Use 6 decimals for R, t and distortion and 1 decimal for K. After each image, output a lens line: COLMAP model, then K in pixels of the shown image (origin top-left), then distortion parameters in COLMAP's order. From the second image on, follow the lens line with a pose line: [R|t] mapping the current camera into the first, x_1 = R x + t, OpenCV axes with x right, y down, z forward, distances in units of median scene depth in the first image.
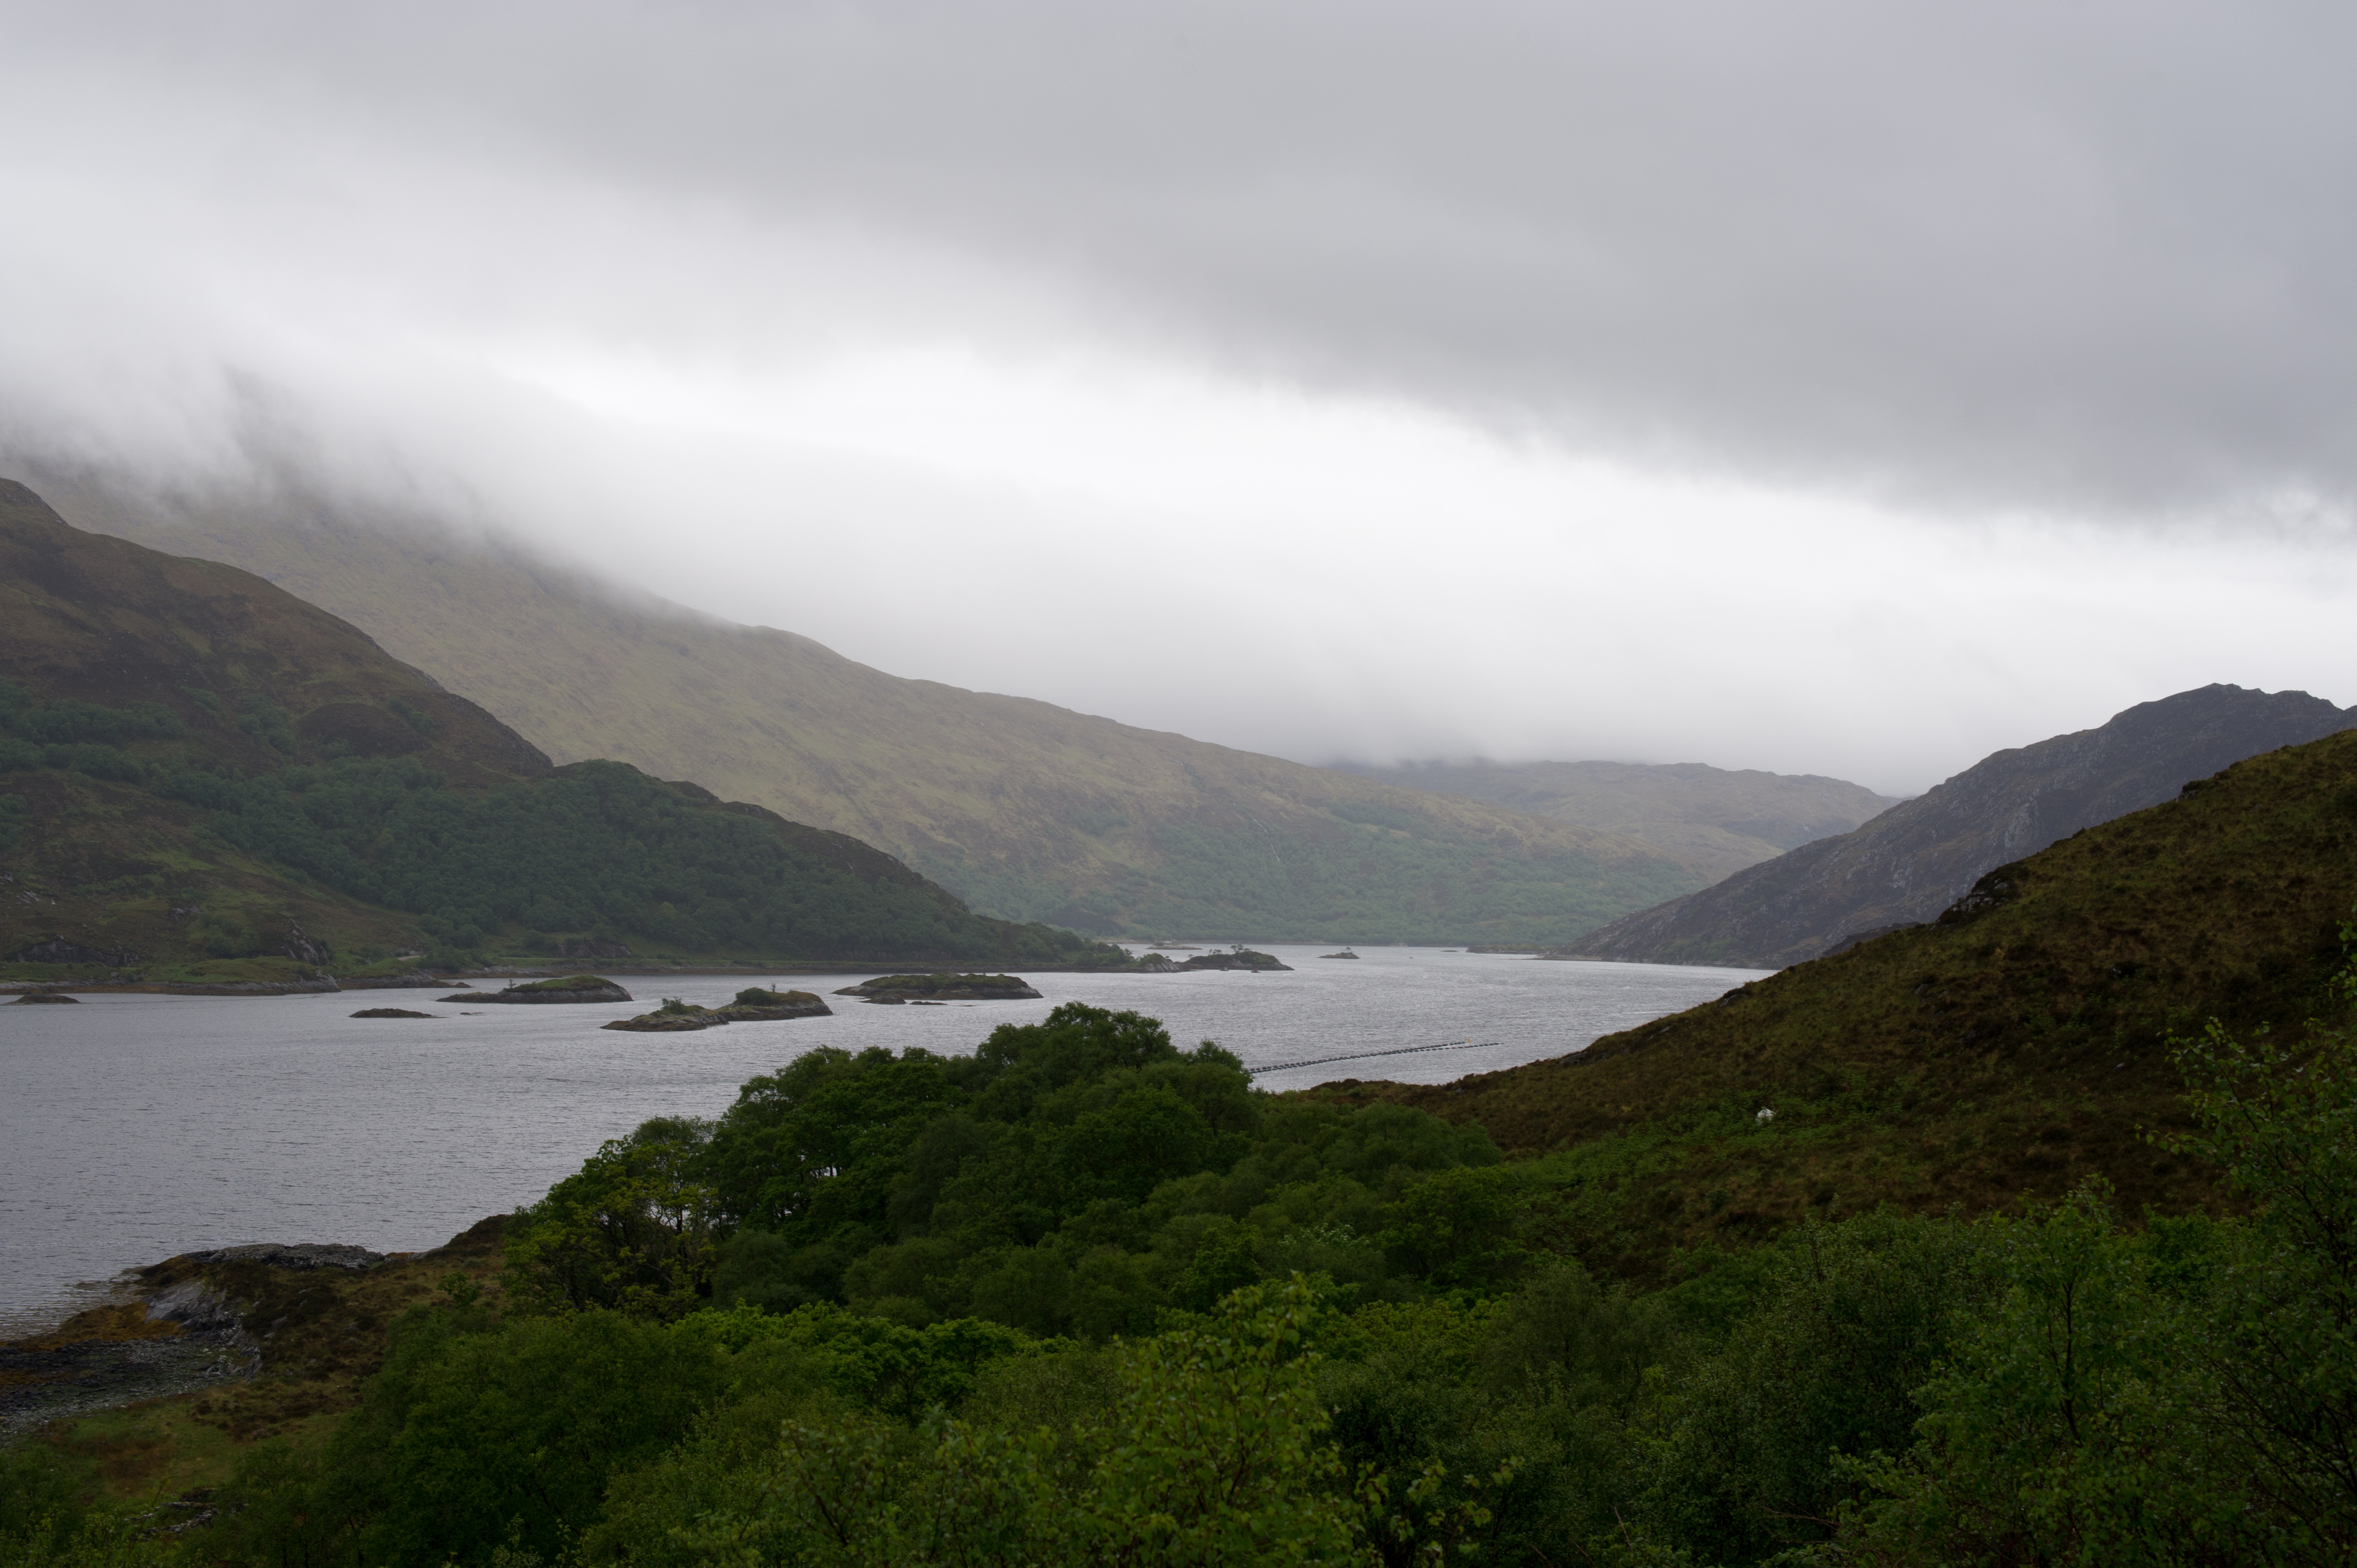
lens RADIAL K [[3793.1, 0, 1325.0], [0, 3793.1, 790.1], [0, 0, 1]] dist [-0.131188, 0.000000]
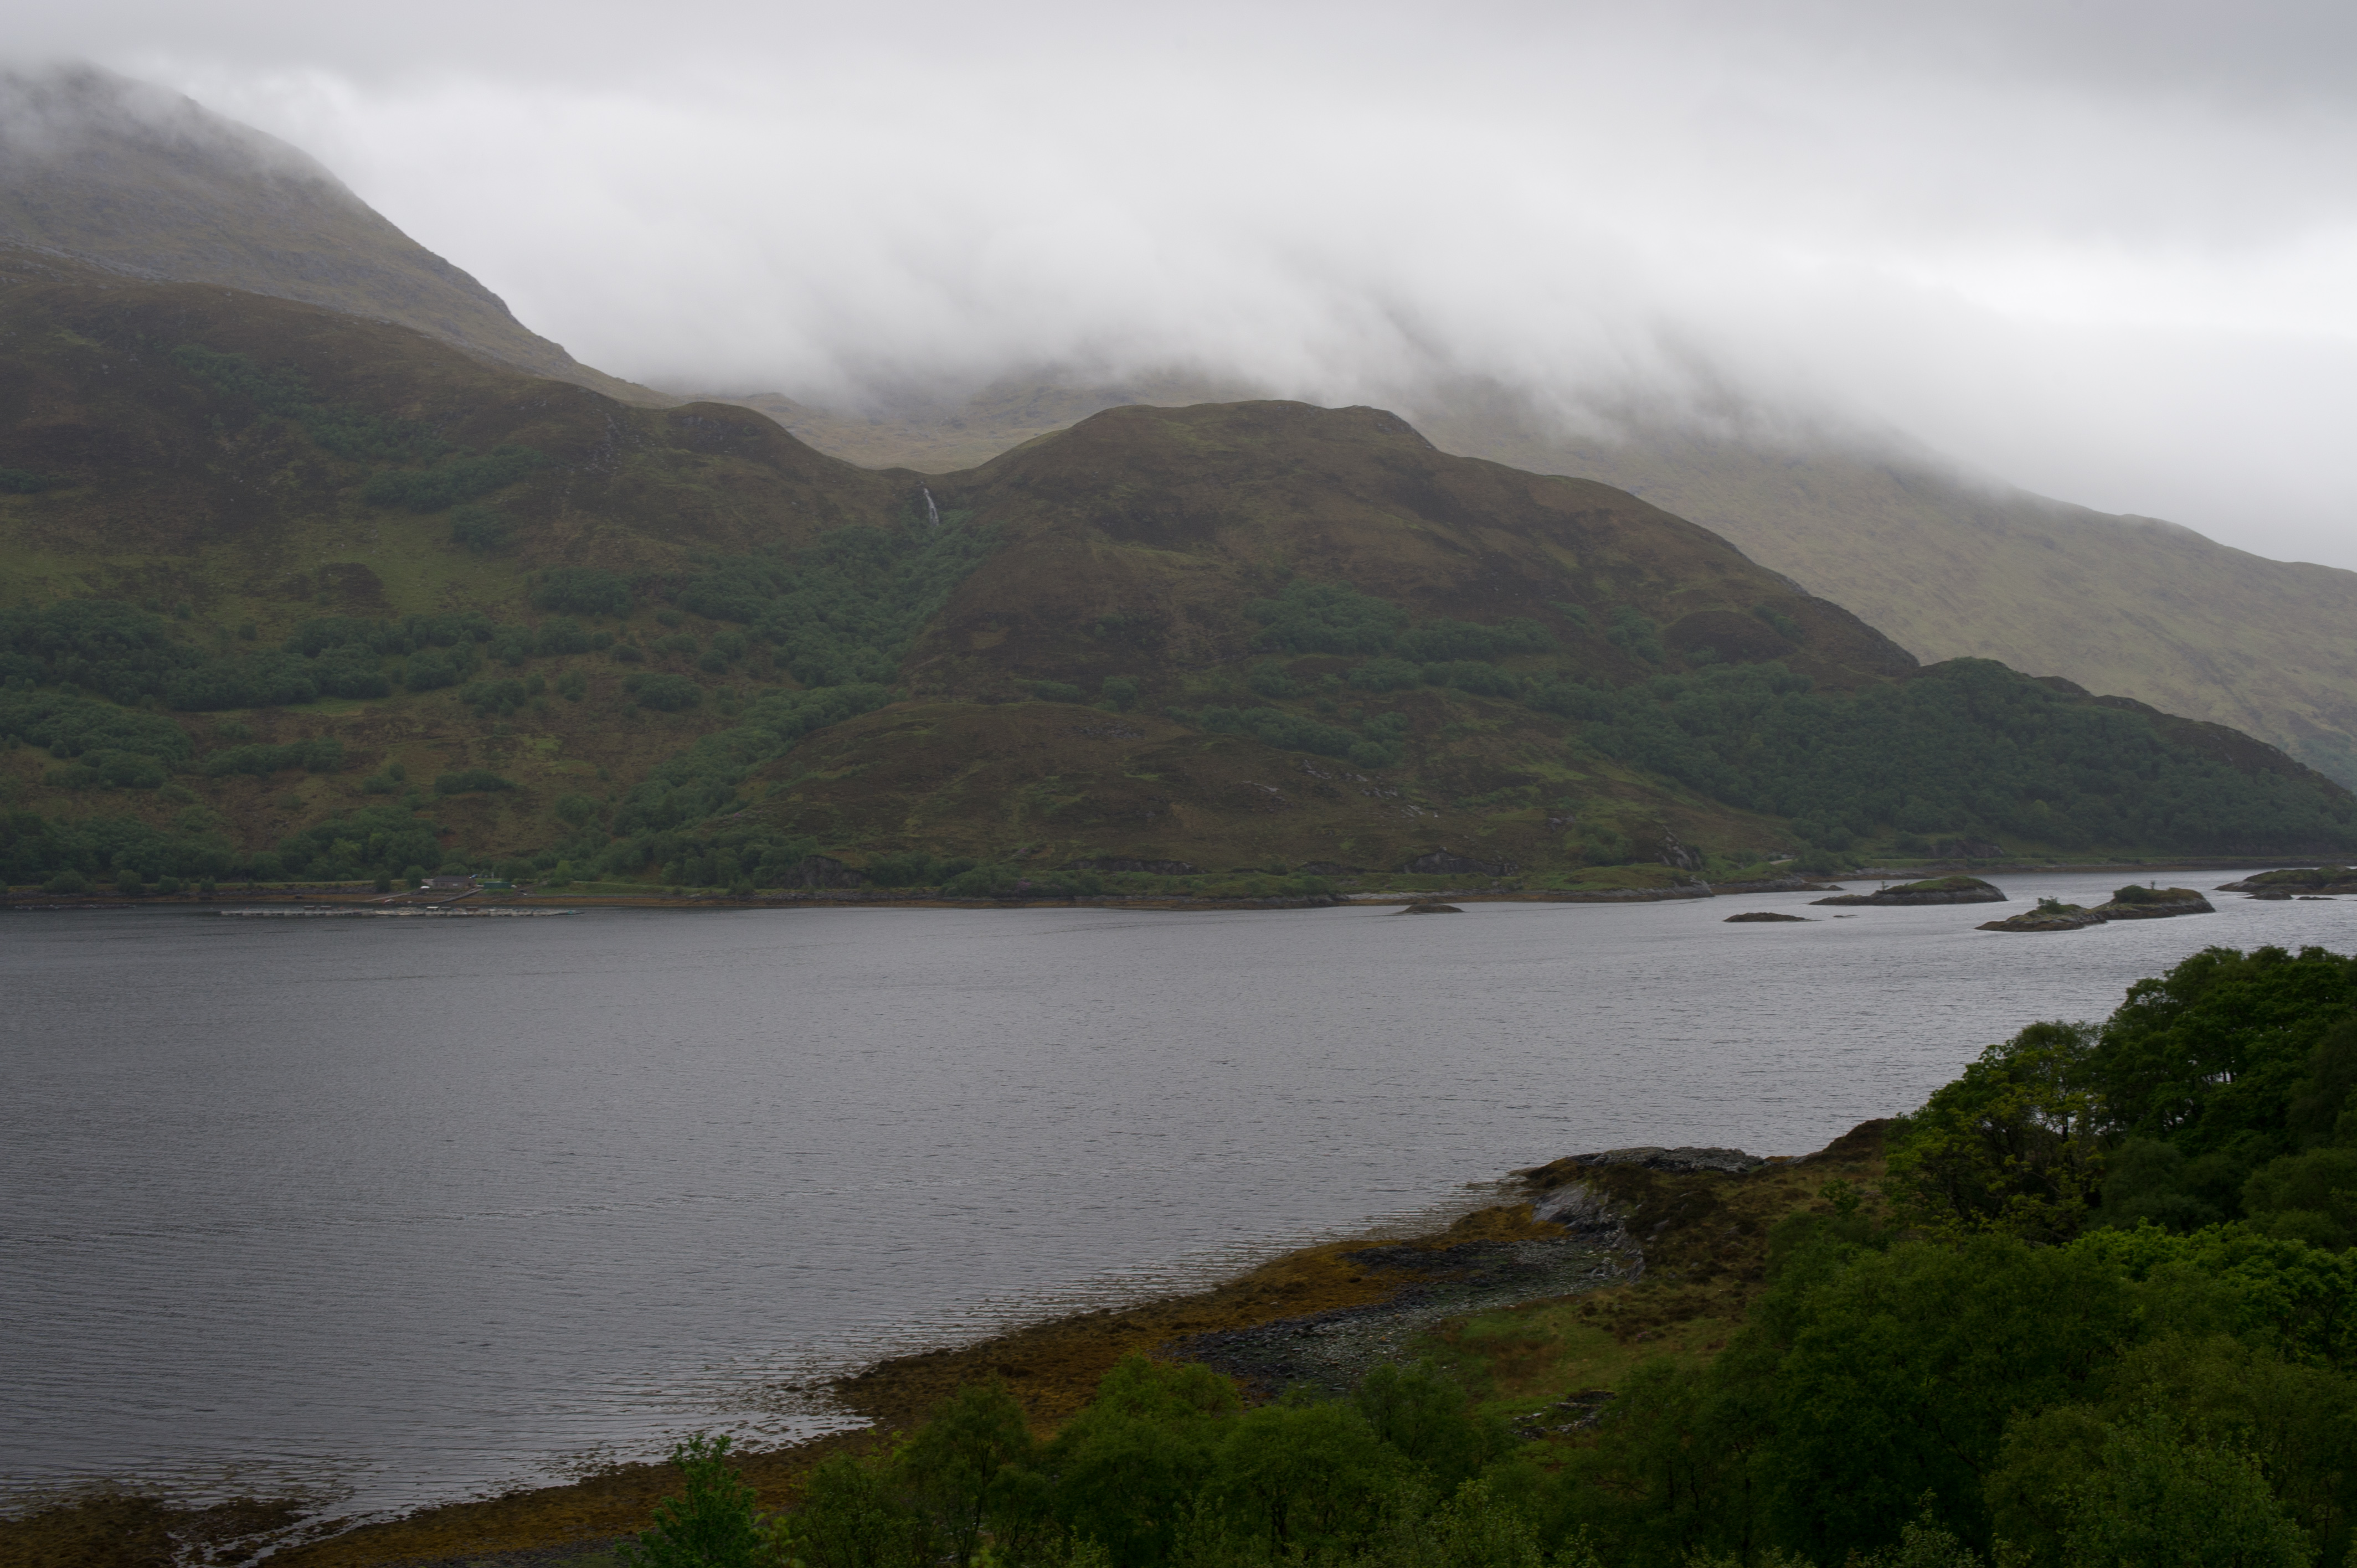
lens RADIAL K [[3383.8, 0, 1178.6], [0, 3383.8, 794.4], [0, 0, 1]] dist [-0.119360, 0.000000]
pose [[0.916558, -0.023634, -0.399202, -0.032610], [0.034051, 0.999239, 0.019023, 0.004204], [0.398449, -0.031029, 0.916666, 0.116783]]
